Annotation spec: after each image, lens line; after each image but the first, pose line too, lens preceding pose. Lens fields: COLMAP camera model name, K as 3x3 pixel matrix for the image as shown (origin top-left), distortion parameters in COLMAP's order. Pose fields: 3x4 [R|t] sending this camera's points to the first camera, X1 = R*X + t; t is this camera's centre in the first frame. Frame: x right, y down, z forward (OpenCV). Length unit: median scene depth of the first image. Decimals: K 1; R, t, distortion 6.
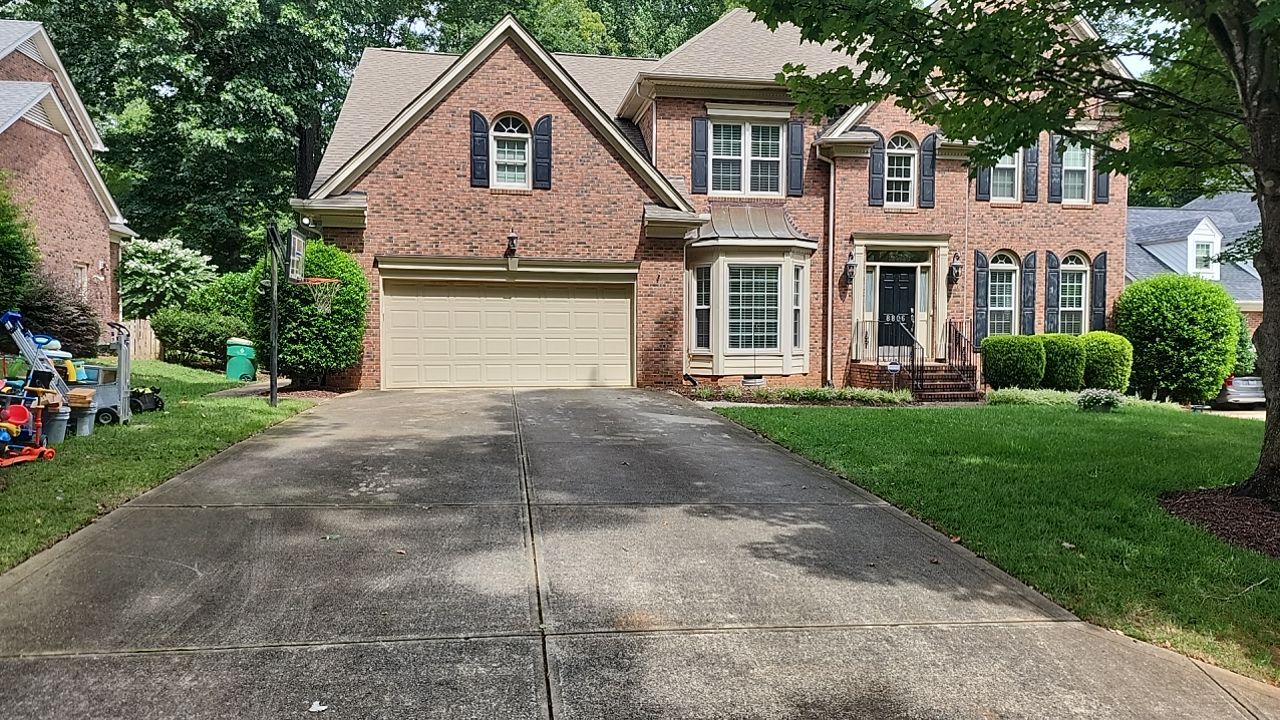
lens RADIAL K [[858.4, 0, 640.0], [0, 858.4, 360.0], [0, 0, 1]] dist [0.094502, -0.083426]
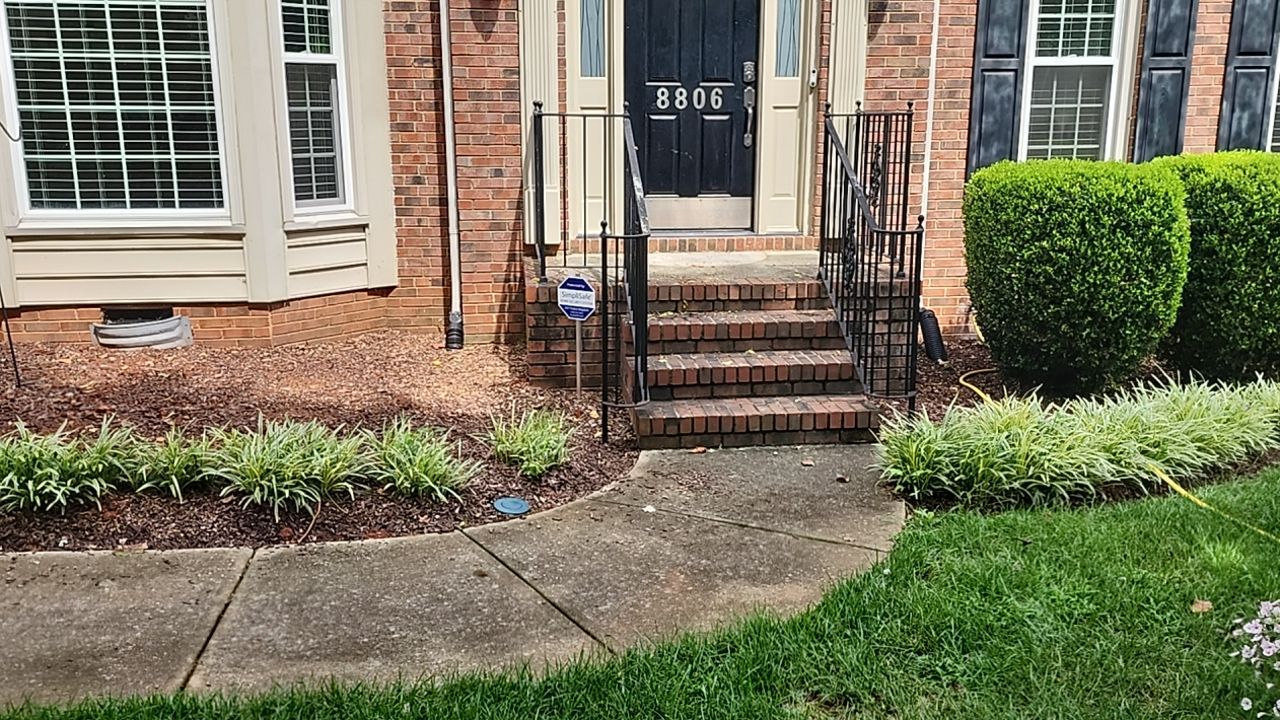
lens RADIAL K [[1121.0, 0, 662.4], [0, 1121.0, 357.9], [0, 0, 1]] dist [0.052679, -0.000411]
pose [[0.998085, 0.012295, -0.060627, 0.311593], [-0.000471, 0.981530, 0.191307, -0.034976], [0.061859, -0.190912, 0.979656, 0.616662]]
